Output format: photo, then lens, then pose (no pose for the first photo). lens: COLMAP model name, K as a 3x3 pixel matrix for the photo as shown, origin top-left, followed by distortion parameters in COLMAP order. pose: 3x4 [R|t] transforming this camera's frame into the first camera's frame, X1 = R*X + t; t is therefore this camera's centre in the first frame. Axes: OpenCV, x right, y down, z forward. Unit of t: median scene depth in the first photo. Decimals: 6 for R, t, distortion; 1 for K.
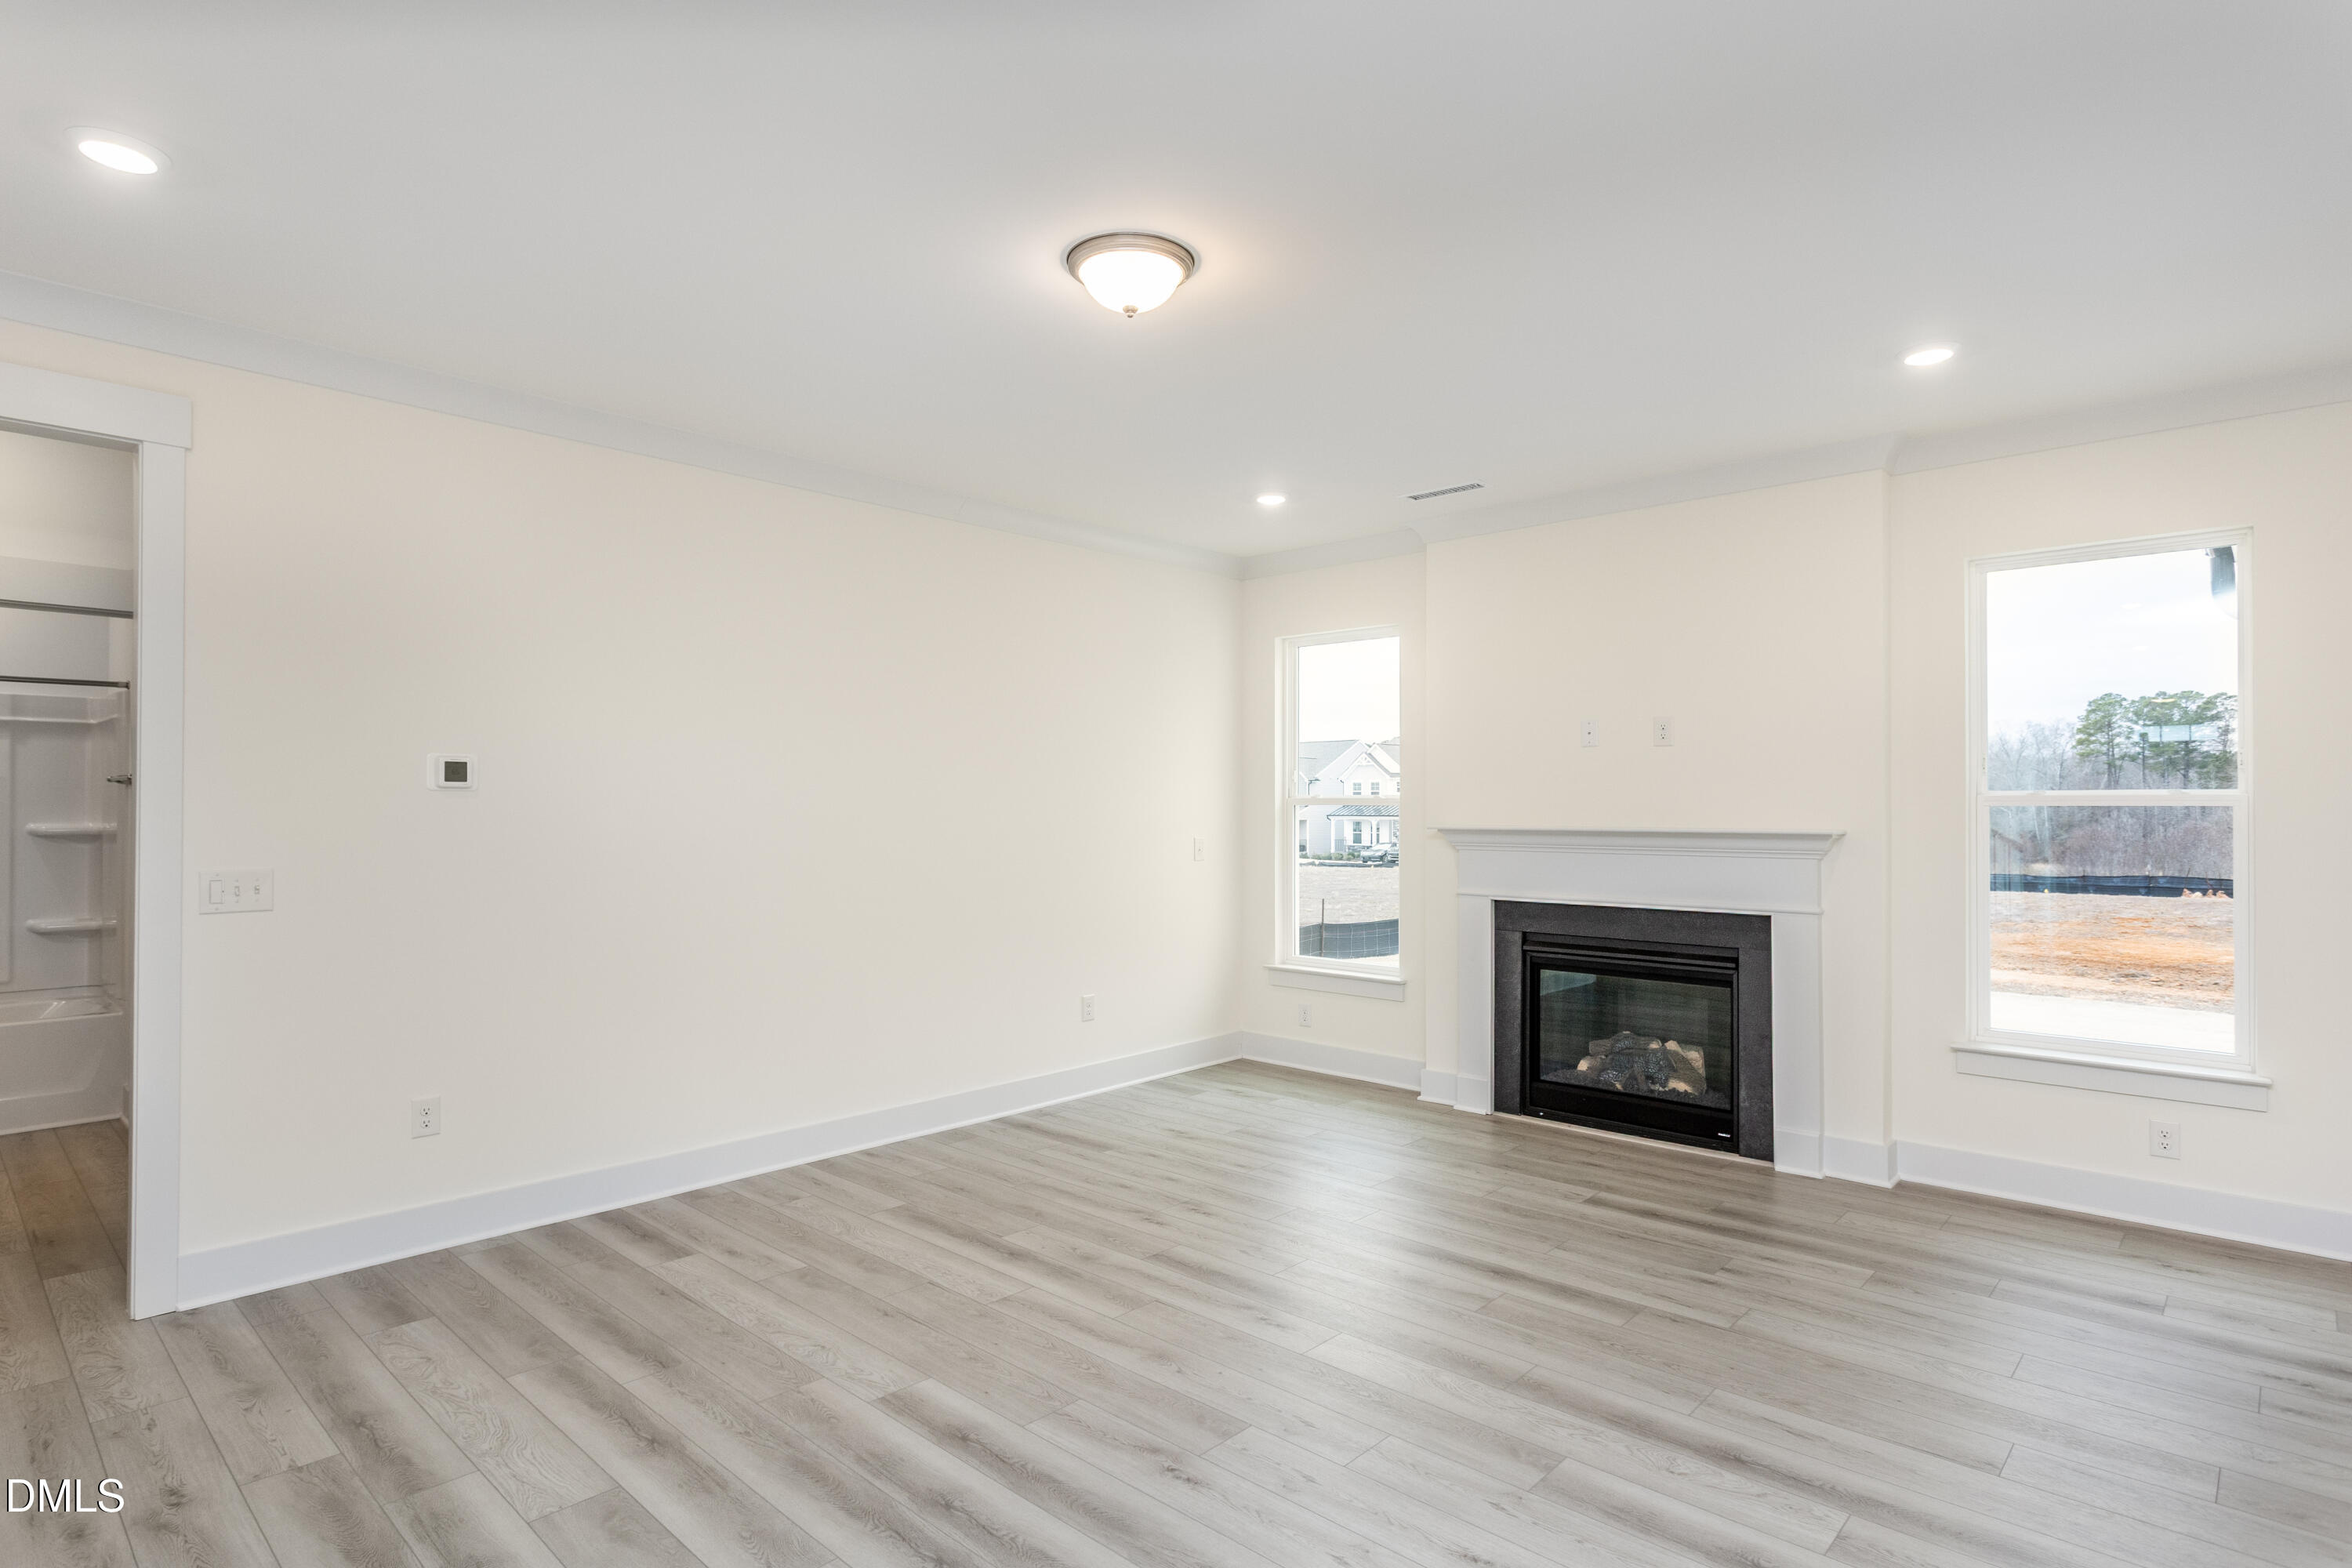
lens RADIAL K [[1234.1, 0, 1179.8], [0, 1234.1, 786.5], [0, 0, 1]] dist [-0.001565, 0.000899]
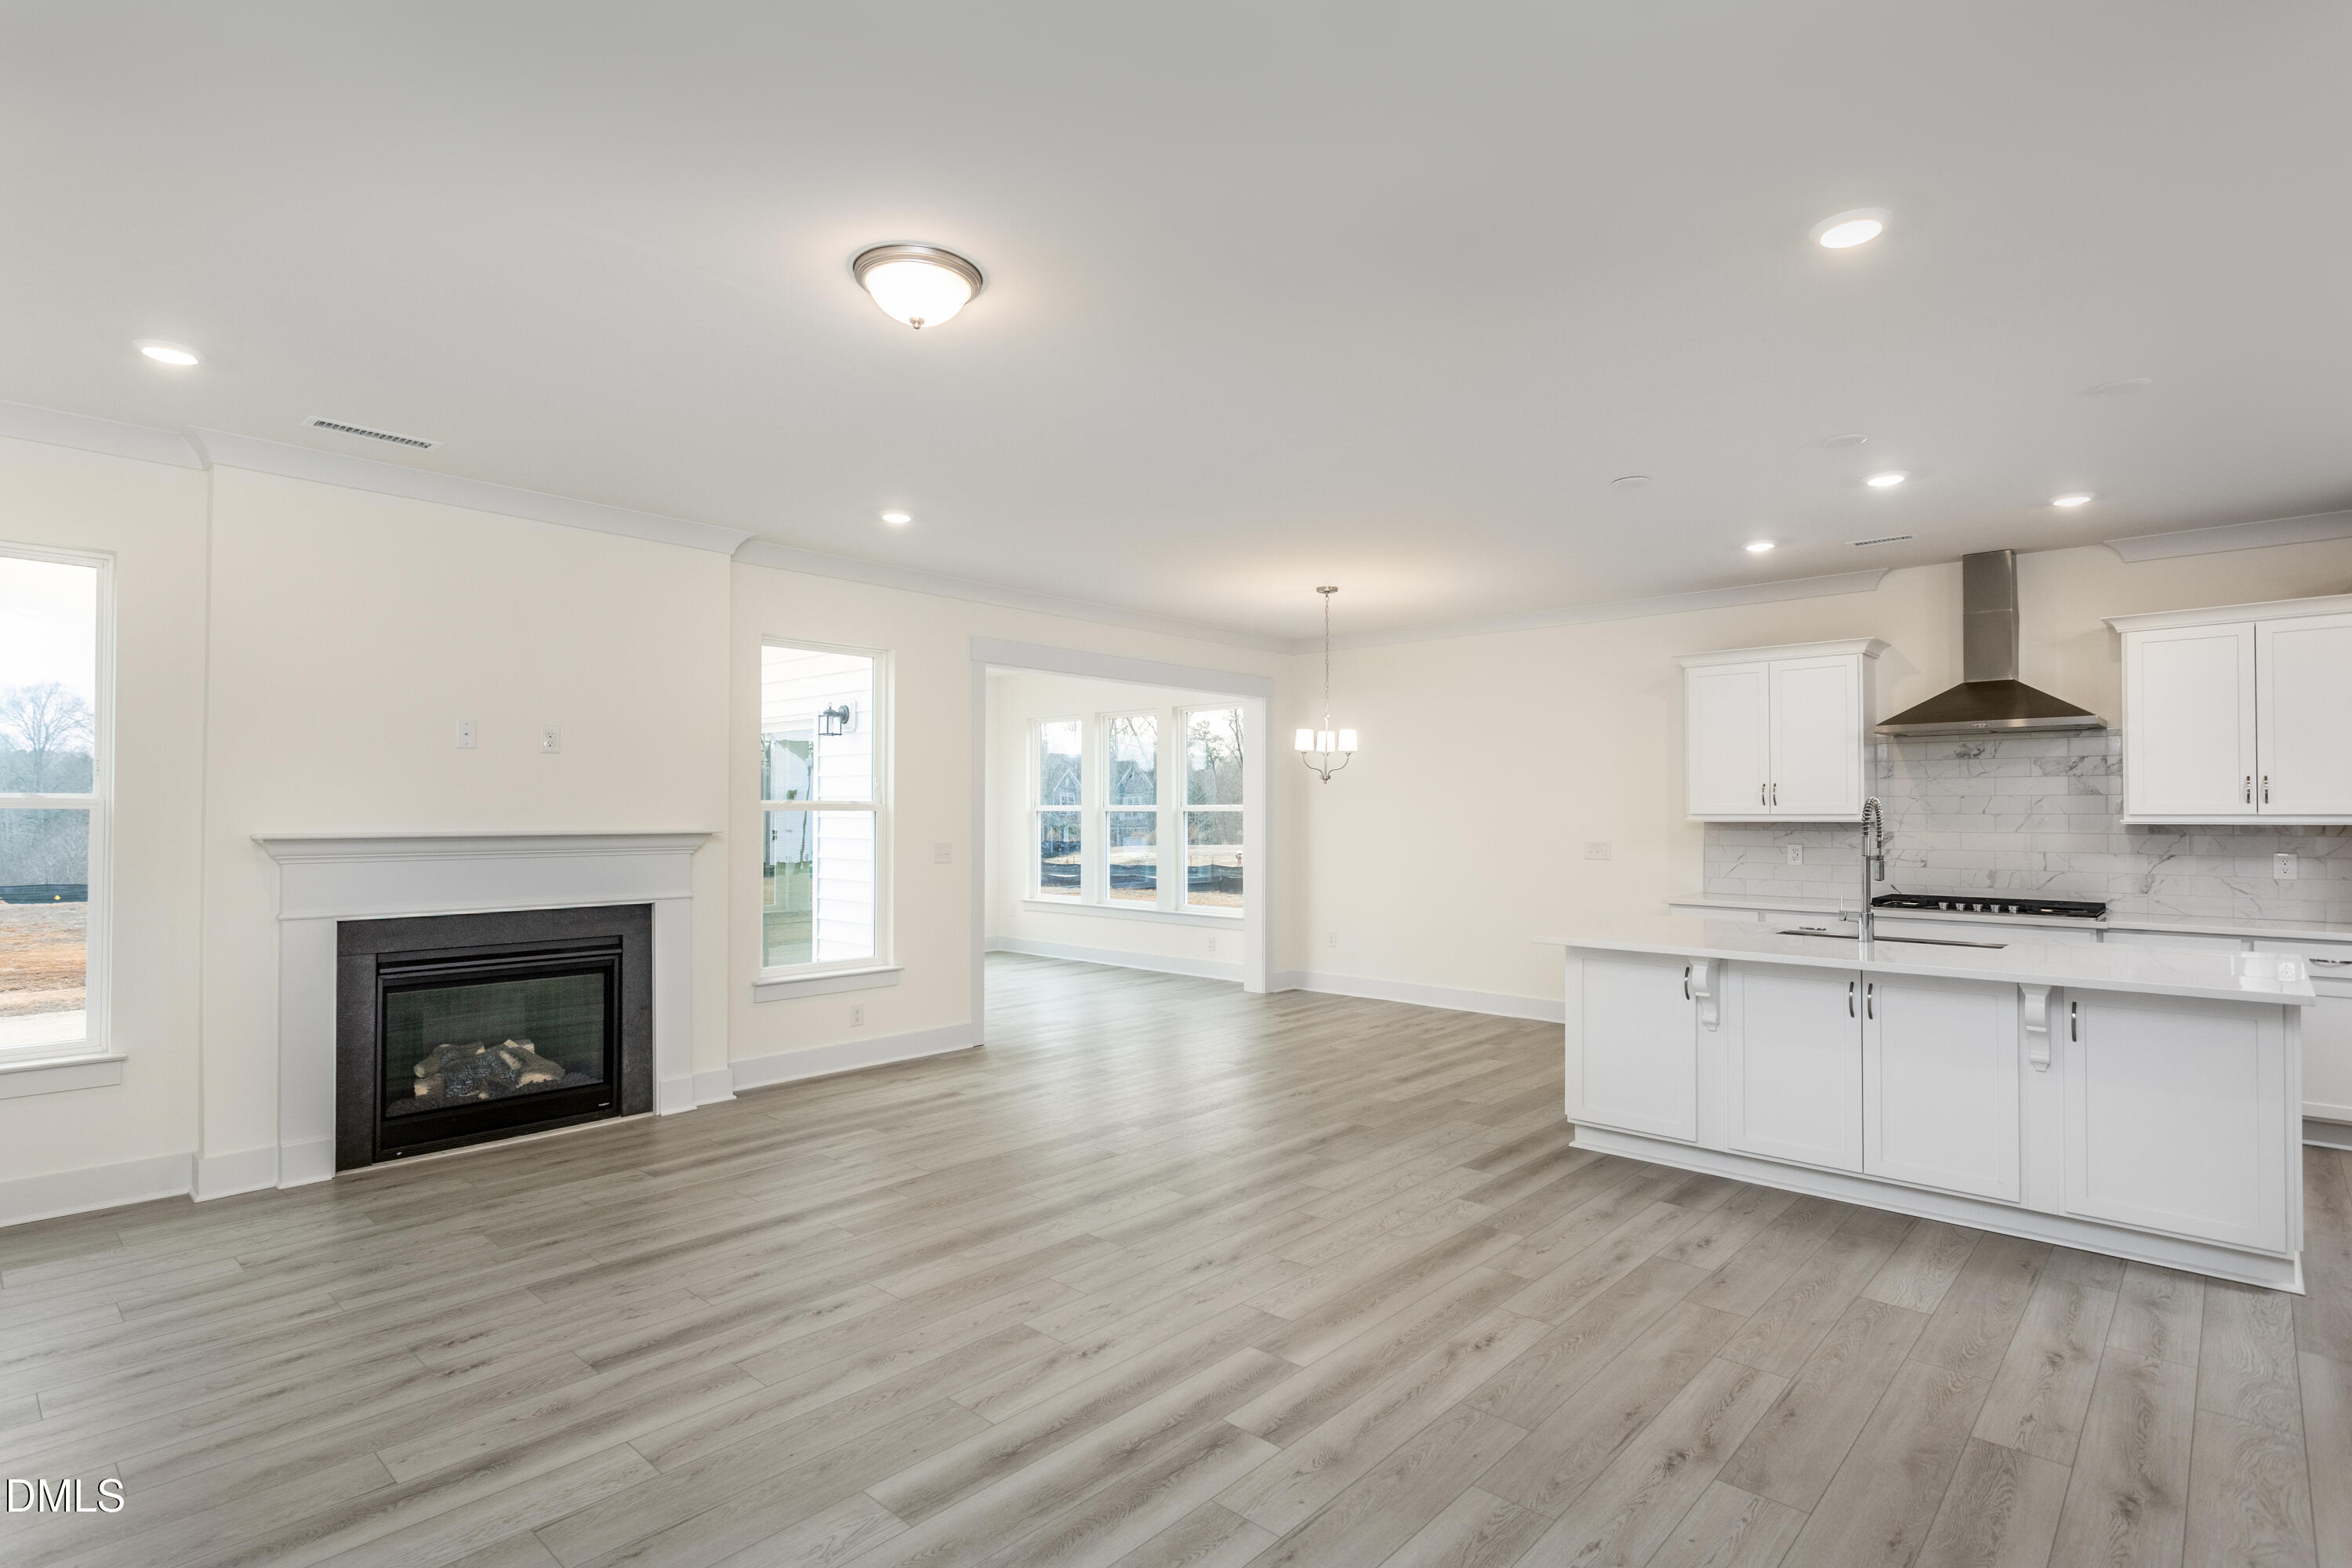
lens RADIAL K [[1148.3, 0, 1183.4], [0, 1148.3, 798.7], [0, 0, 1]] dist [0.001774, 0.000026]
pose [[-0.019401, 0.012918, 0.999728, -0.650411], [-0.018153, 0.999747, -0.013271, 0.010065], [-0.999647, -0.018405, -0.019161, 0.527517]]
